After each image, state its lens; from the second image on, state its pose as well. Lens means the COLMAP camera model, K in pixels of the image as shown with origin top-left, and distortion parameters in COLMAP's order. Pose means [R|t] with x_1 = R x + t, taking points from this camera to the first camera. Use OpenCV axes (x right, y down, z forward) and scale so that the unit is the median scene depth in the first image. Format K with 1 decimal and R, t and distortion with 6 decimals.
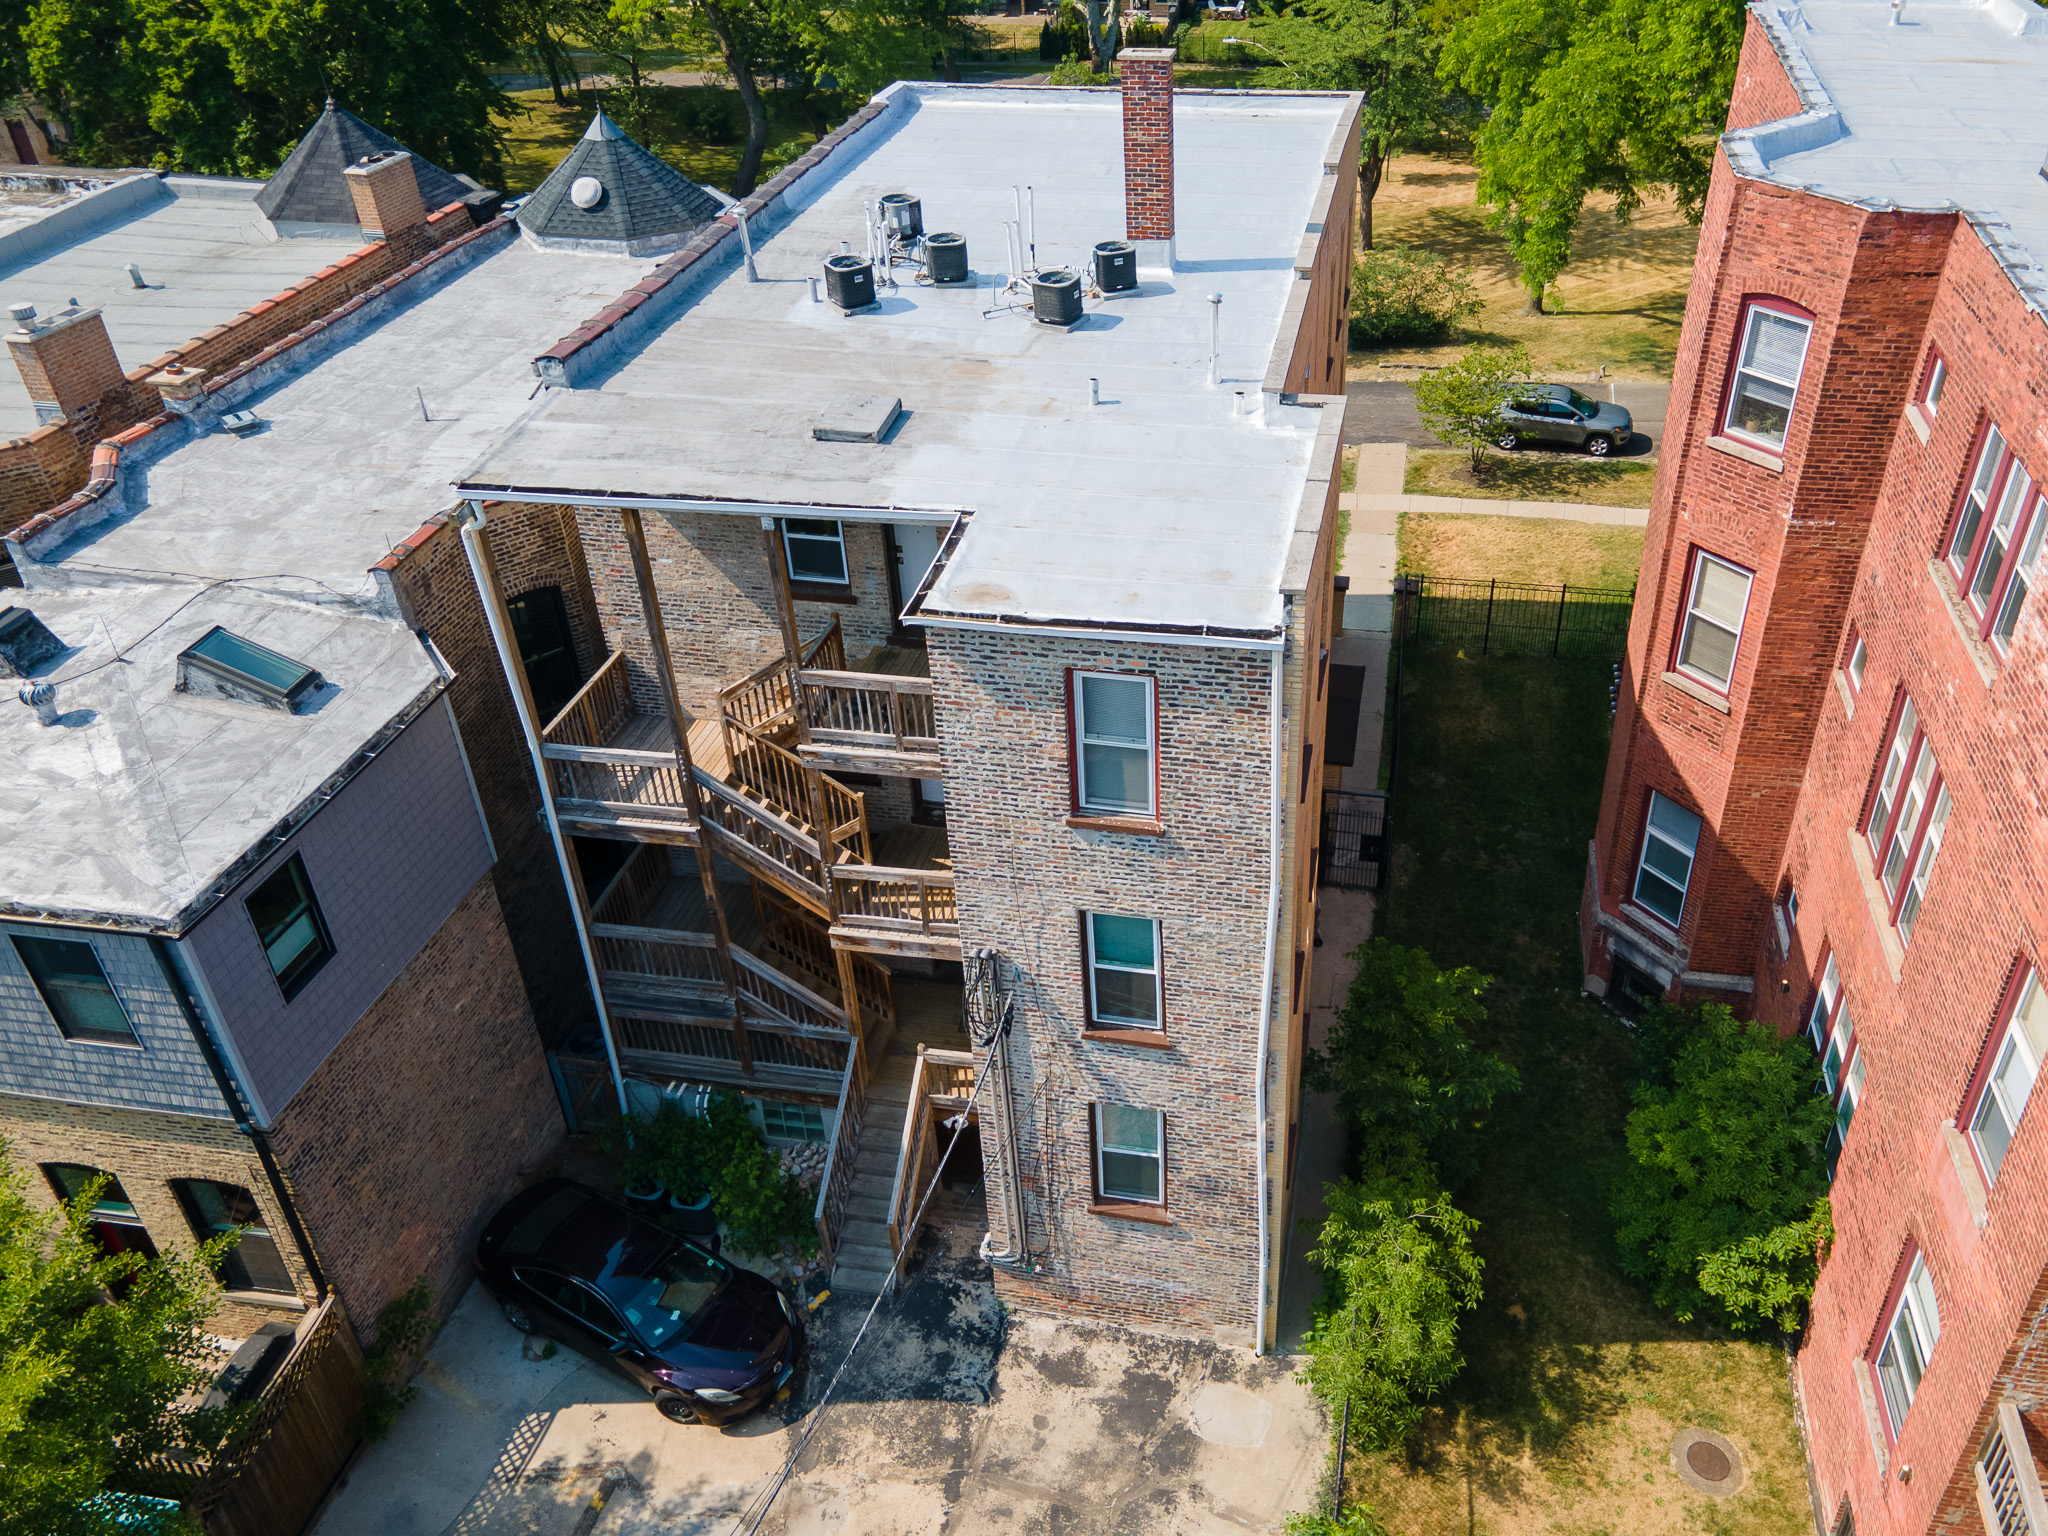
lens RADIAL K [[1632.0, 0, 1219.8], [0, 1632.0, 826.0], [0, 0, 1]] dist [0.037924, 0.031734]
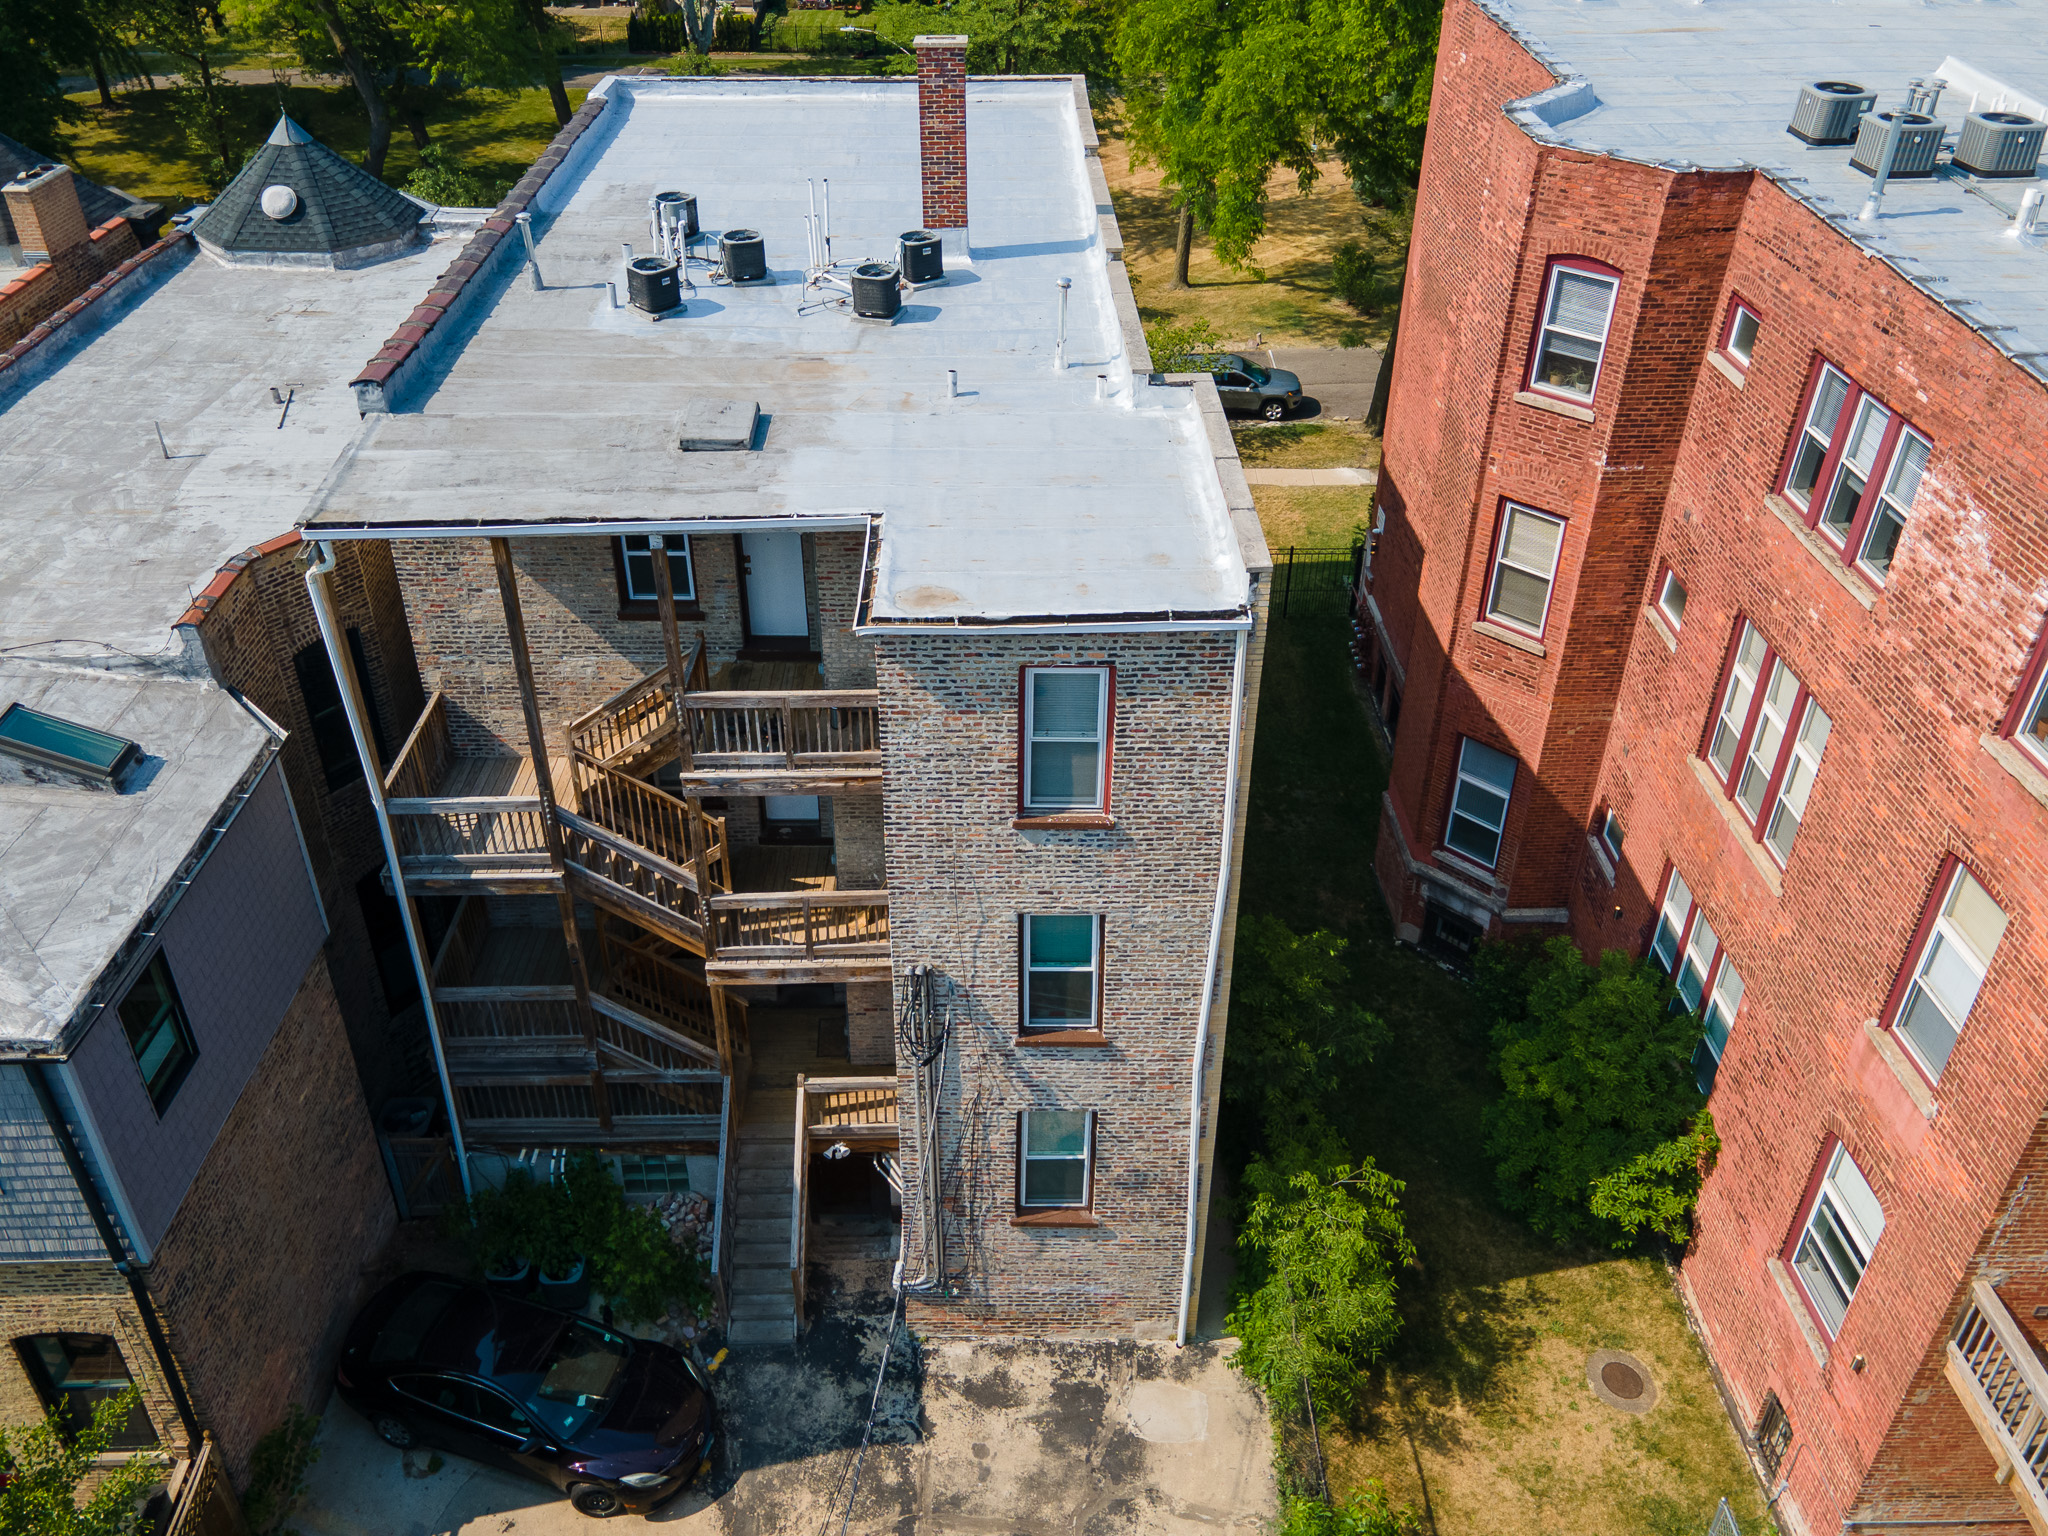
lens RADIAL K [[1632.0, 0, 1039.5], [0, 1632.0, 769.6], [0, 0, 1]] dist [0.037924, 0.031734]
pose [[0.980709, -0.097016, 0.169701, -0.200420], [0.100703, 0.994829, -0.013233, -0.017075], [-0.167540, 0.030067, 0.985407, 0.035029]]
